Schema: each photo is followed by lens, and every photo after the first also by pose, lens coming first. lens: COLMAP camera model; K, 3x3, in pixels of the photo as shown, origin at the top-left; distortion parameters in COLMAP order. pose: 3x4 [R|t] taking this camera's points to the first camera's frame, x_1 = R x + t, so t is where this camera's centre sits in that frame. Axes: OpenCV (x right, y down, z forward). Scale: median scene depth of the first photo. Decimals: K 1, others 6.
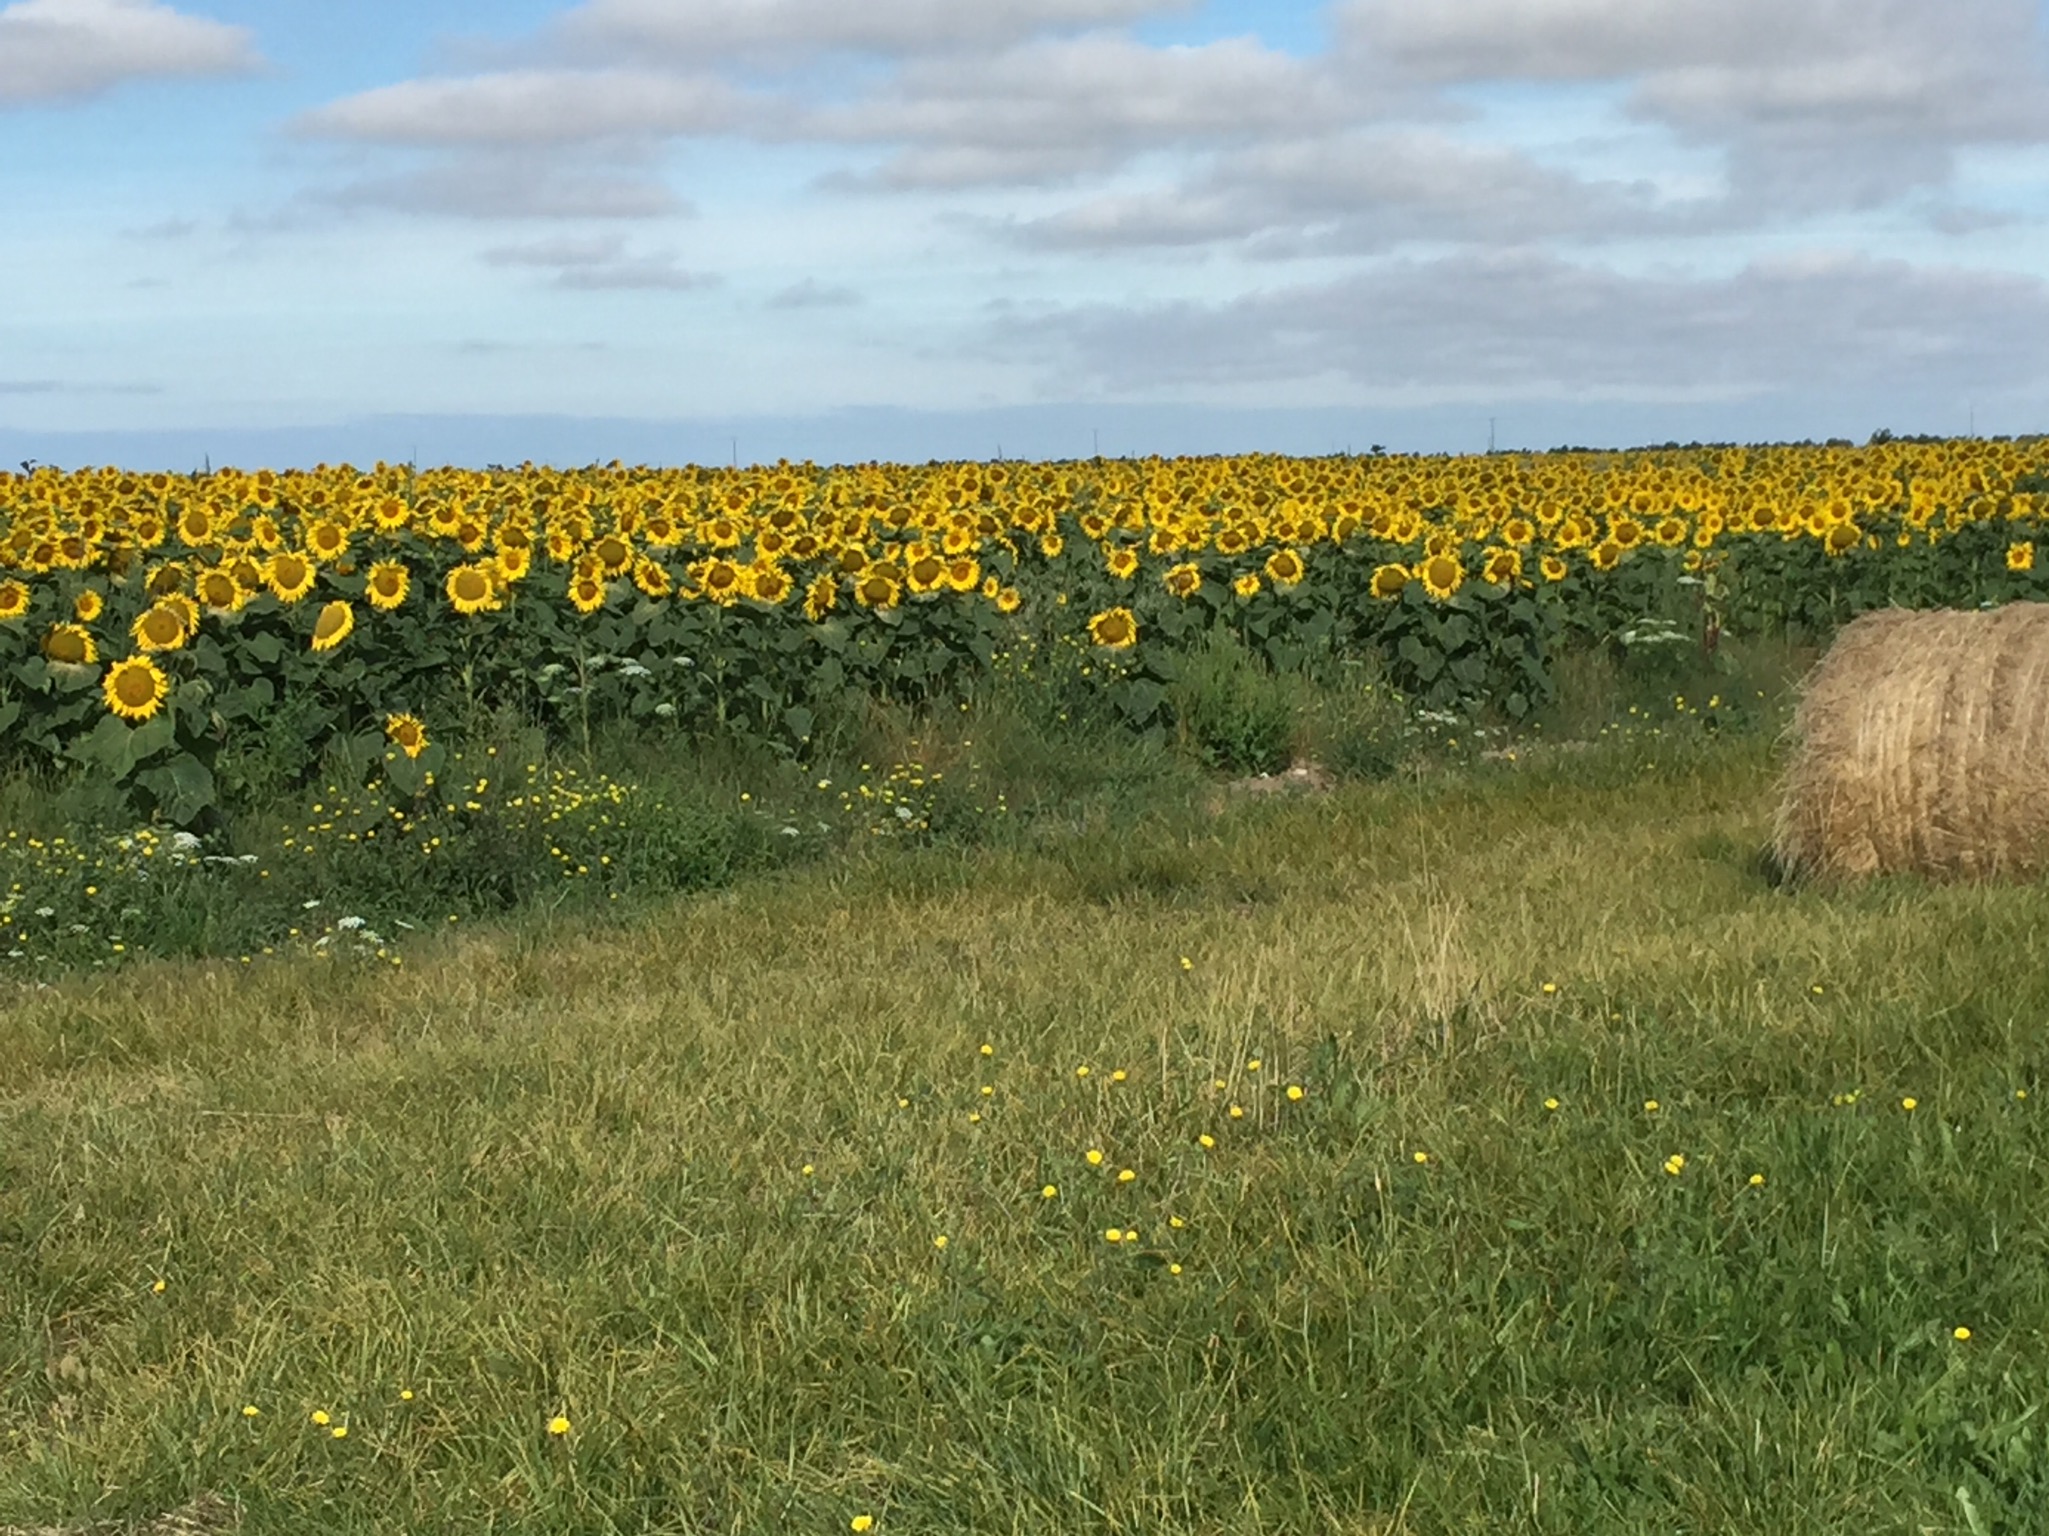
lens RADIAL K [[4013.7, 0, 1023.1], [0, 4013.7, 939.7], [0, 0, 1]] dist [0.117924, 0.000000]
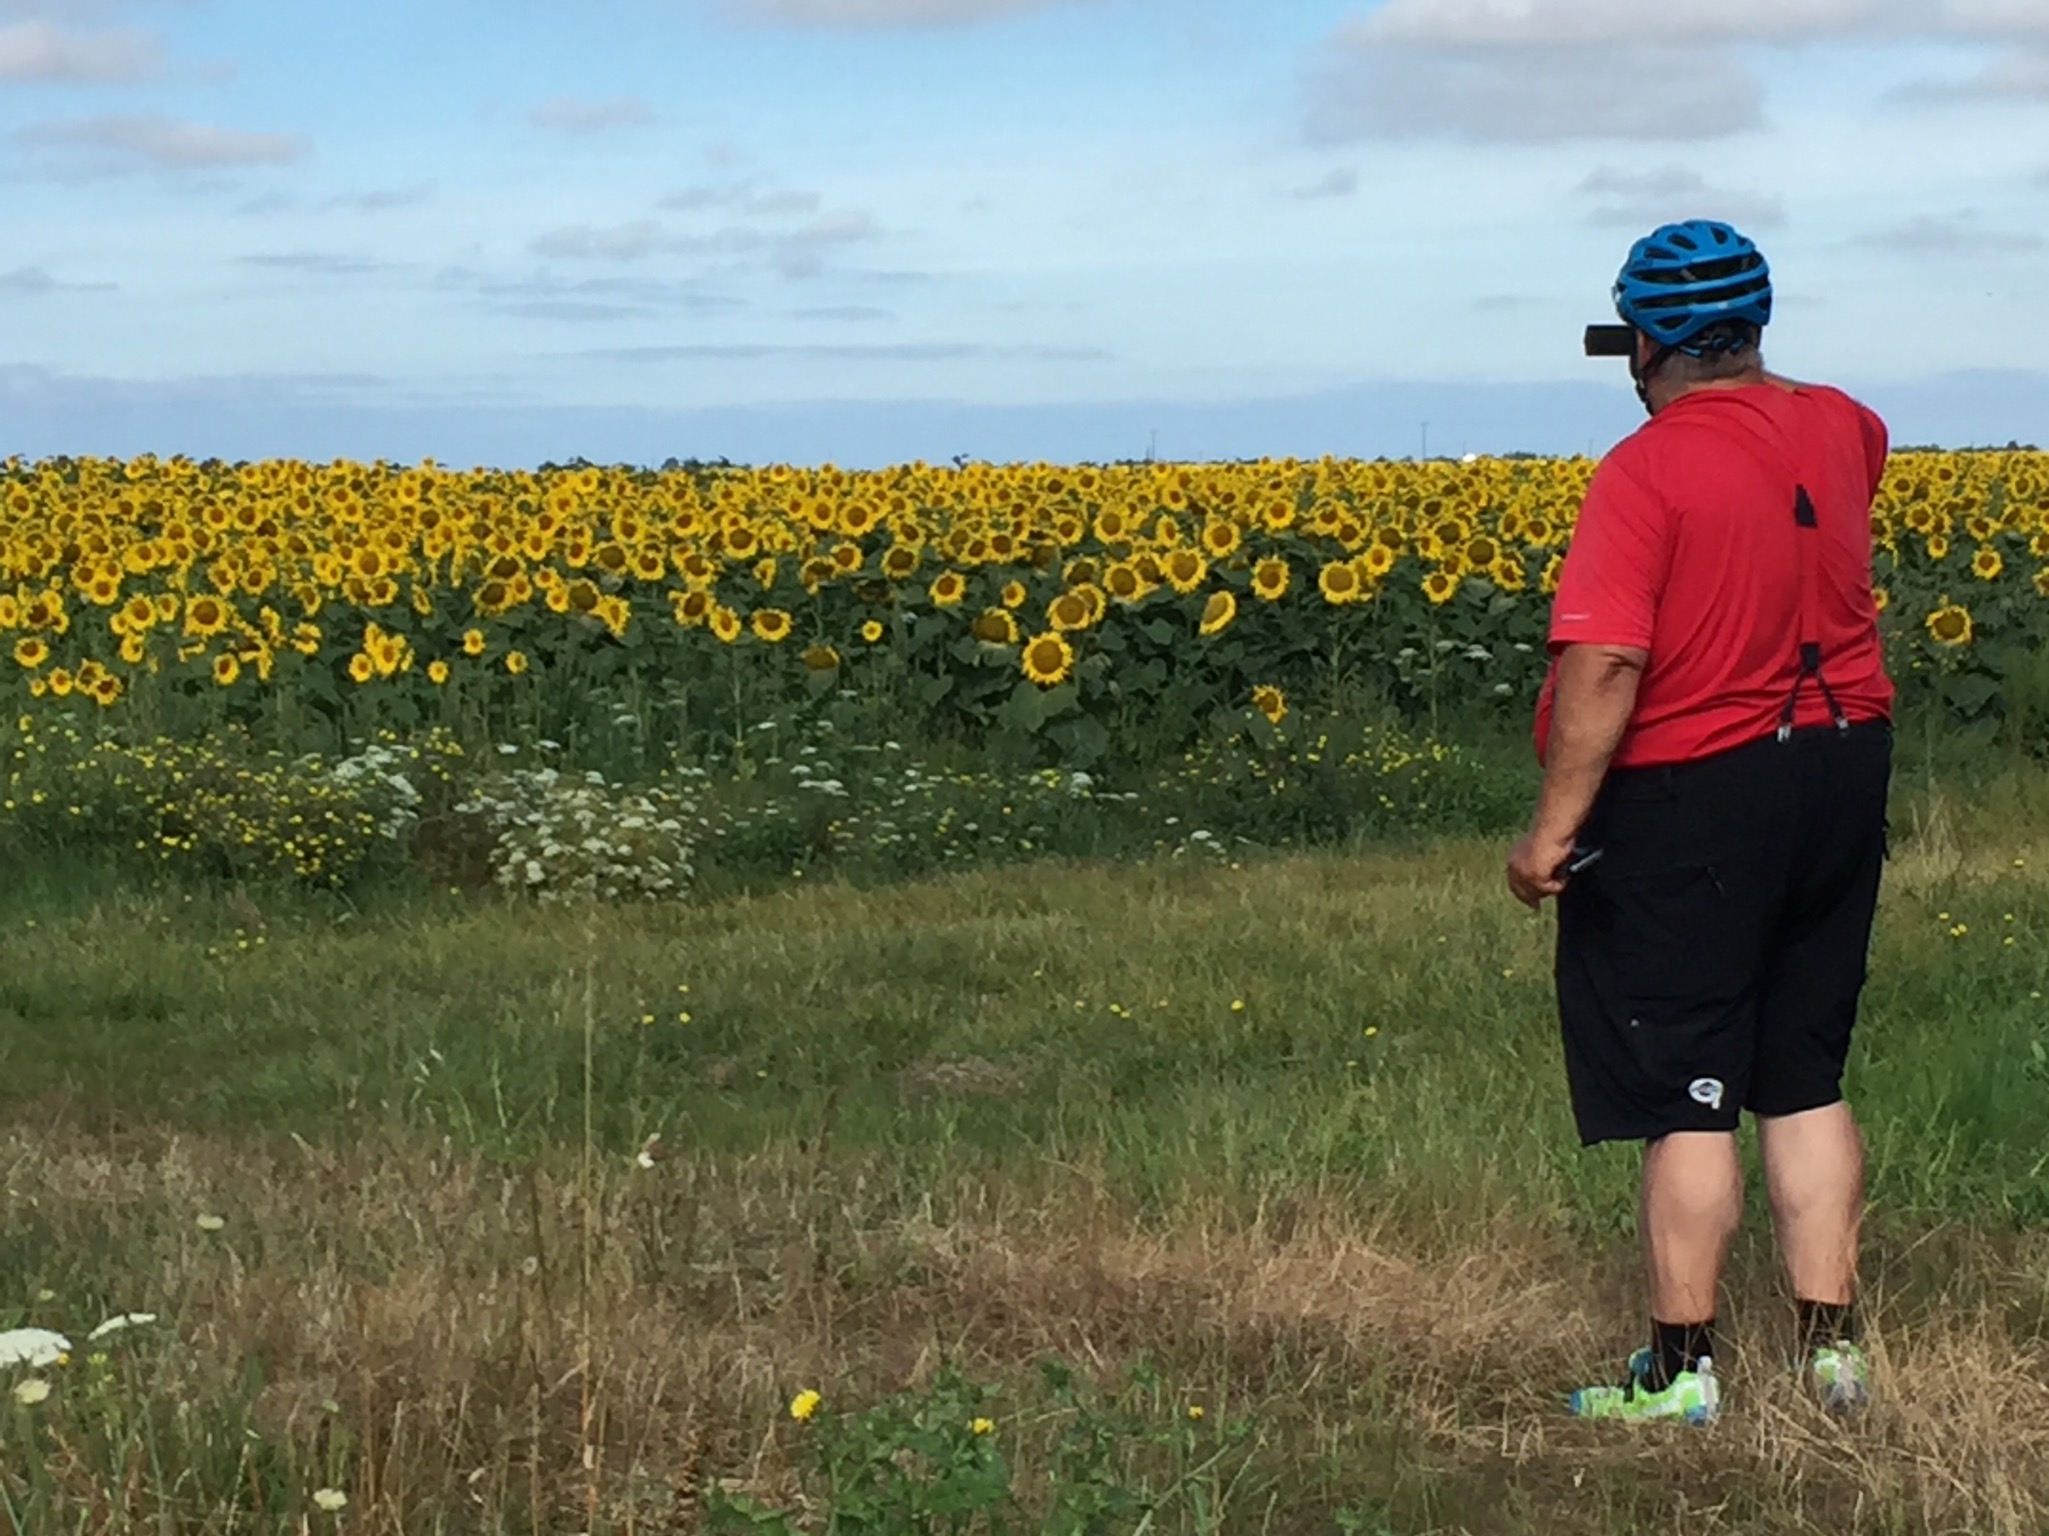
lens RADIAL K [[5283.4, 0, 1024.1], [0, 5283.4, 768.4], [0, 0, 1]] dist [0.219222, 0.000000]
pose [[0.974625, 0.018489, -0.223079, 0.106982], [-0.031026, 0.998122, -0.052828, 0.045605], [0.221684, 0.058409, 0.973368, -0.454975]]
